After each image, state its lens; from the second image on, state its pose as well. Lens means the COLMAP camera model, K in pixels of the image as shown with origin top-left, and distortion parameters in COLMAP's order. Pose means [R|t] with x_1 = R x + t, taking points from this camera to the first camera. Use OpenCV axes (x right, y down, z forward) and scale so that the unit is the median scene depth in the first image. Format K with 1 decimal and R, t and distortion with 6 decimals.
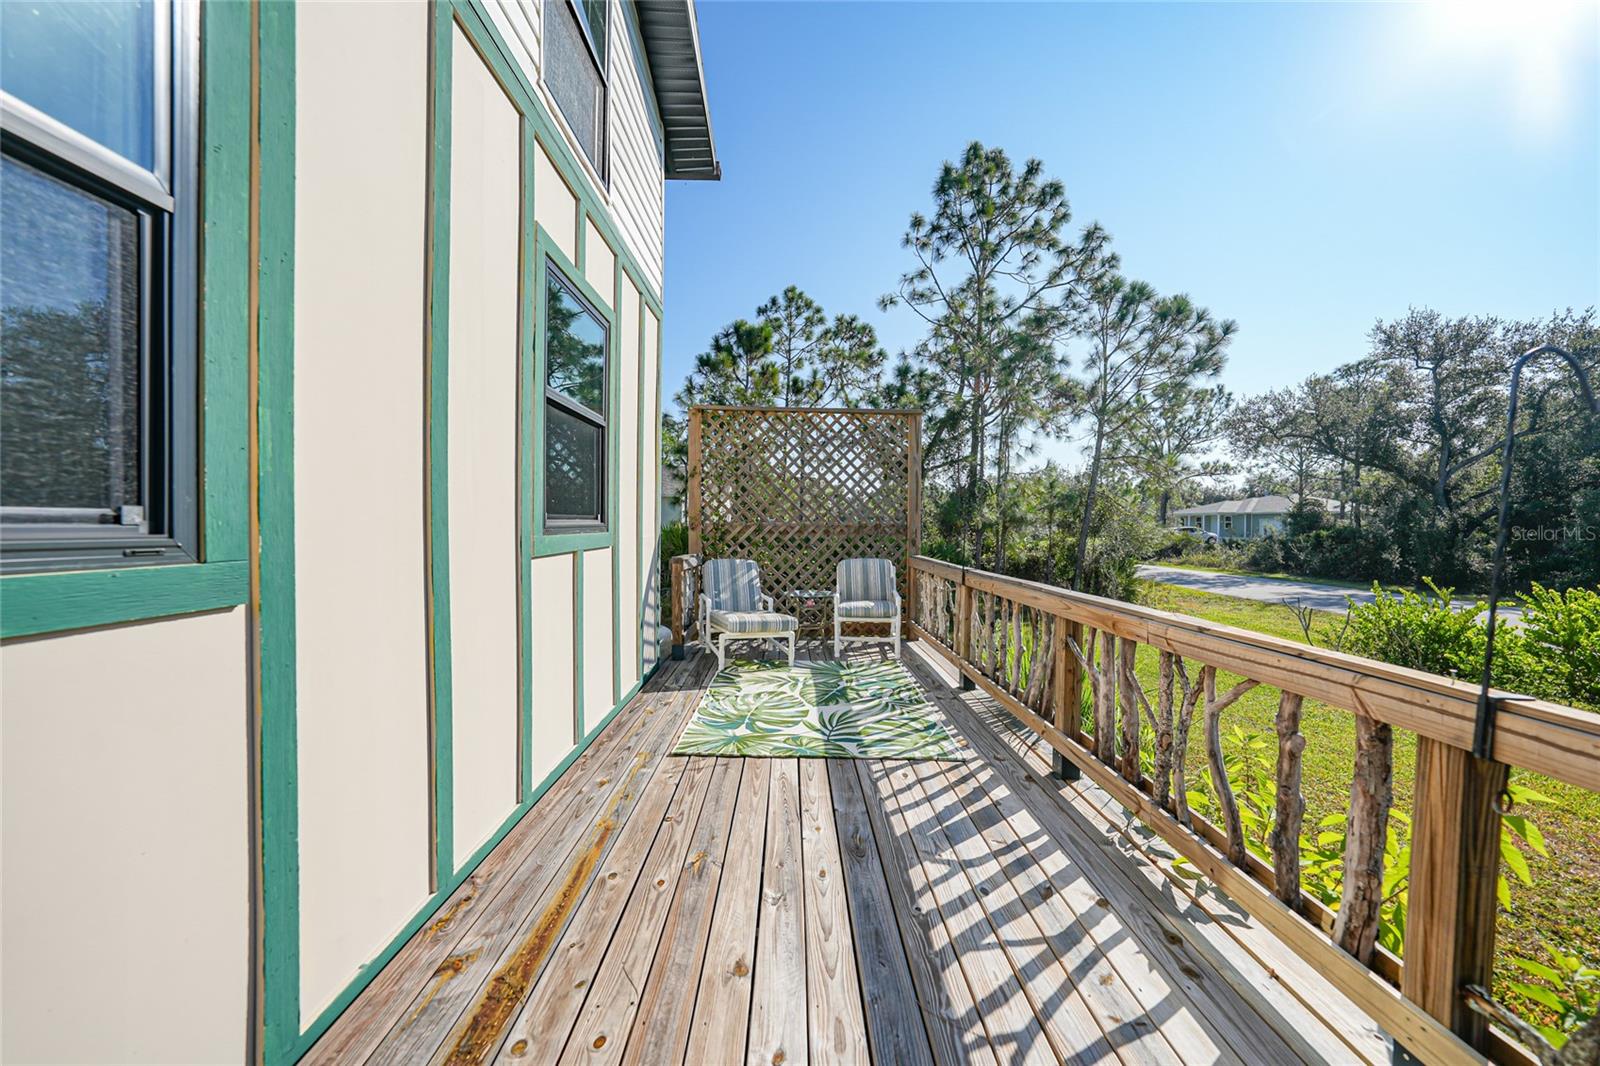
lens RADIAL K [[561.7, 0, 796.2], [0, 561.7, 530.5], [0, 0, 1]] dist [-0.030553, 0.008021]
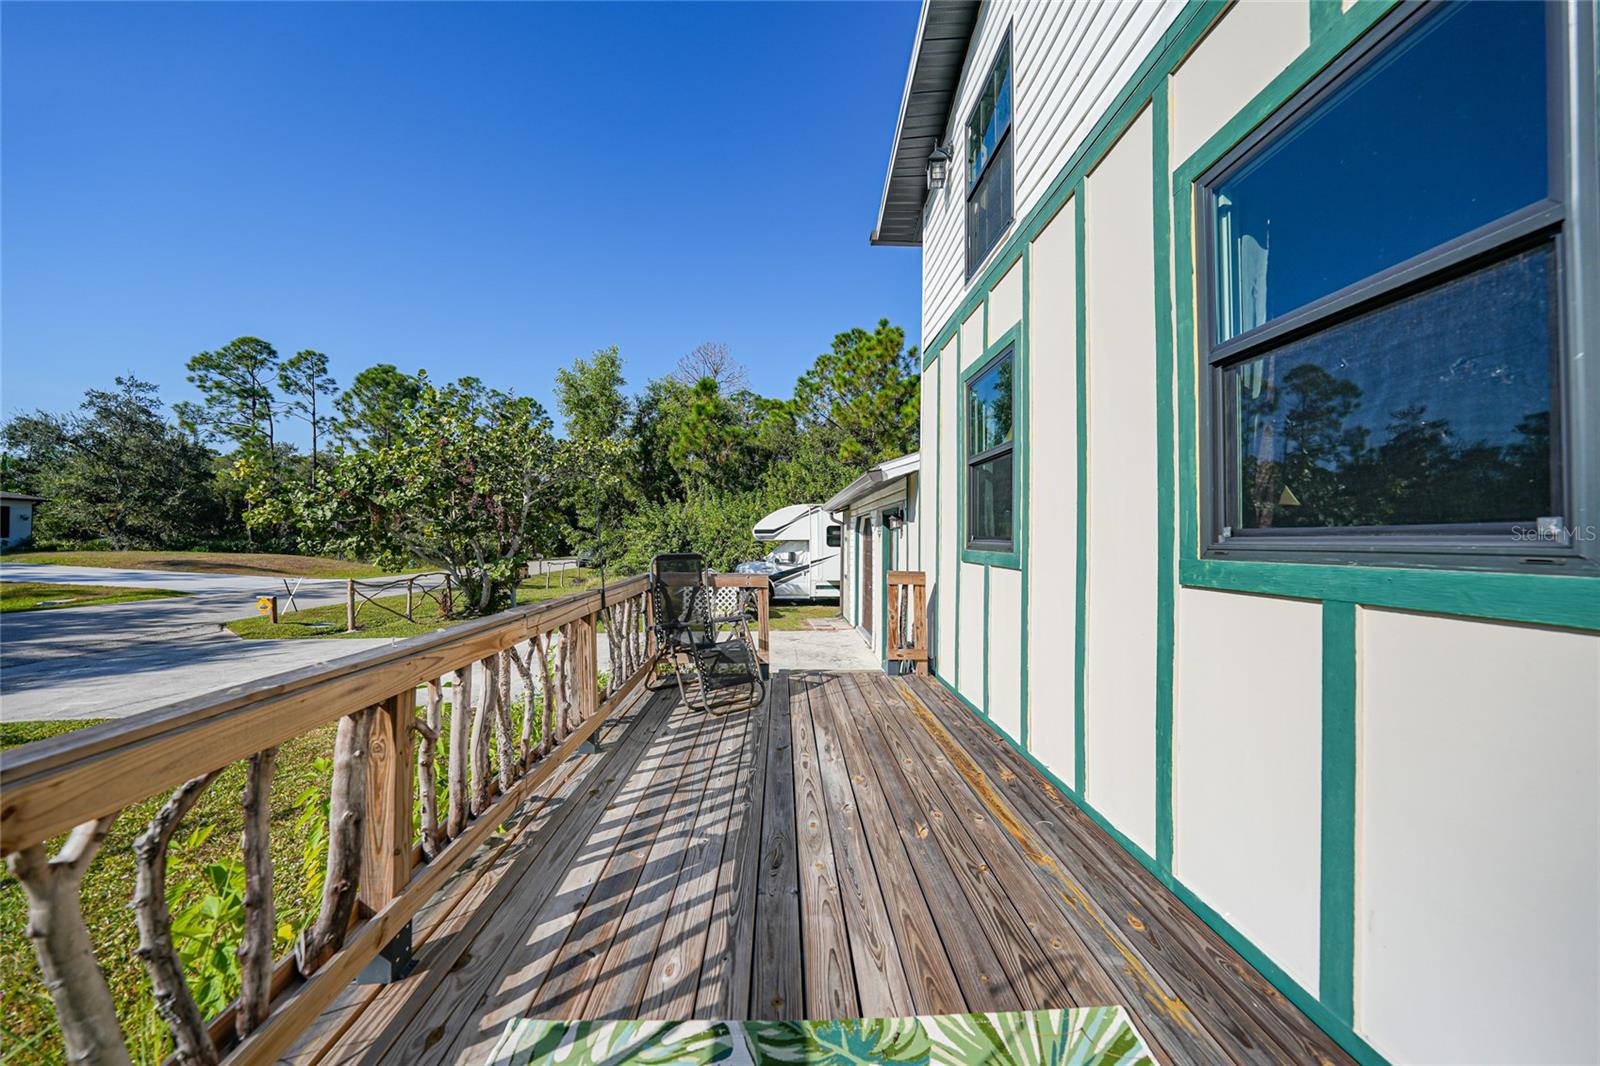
lens RADIAL K [[561.7, 0, 796.2], [0, 561.7, 530.5], [0, 0, 1]] dist [-0.030553, 0.008021]
pose [[-0.999854, -0.003792, -0.016686, 0.087949], [-0.003808, 0.999992, 0.000920, -0.014432], [0.016682, 0.000983, -0.999860, 1.794981]]
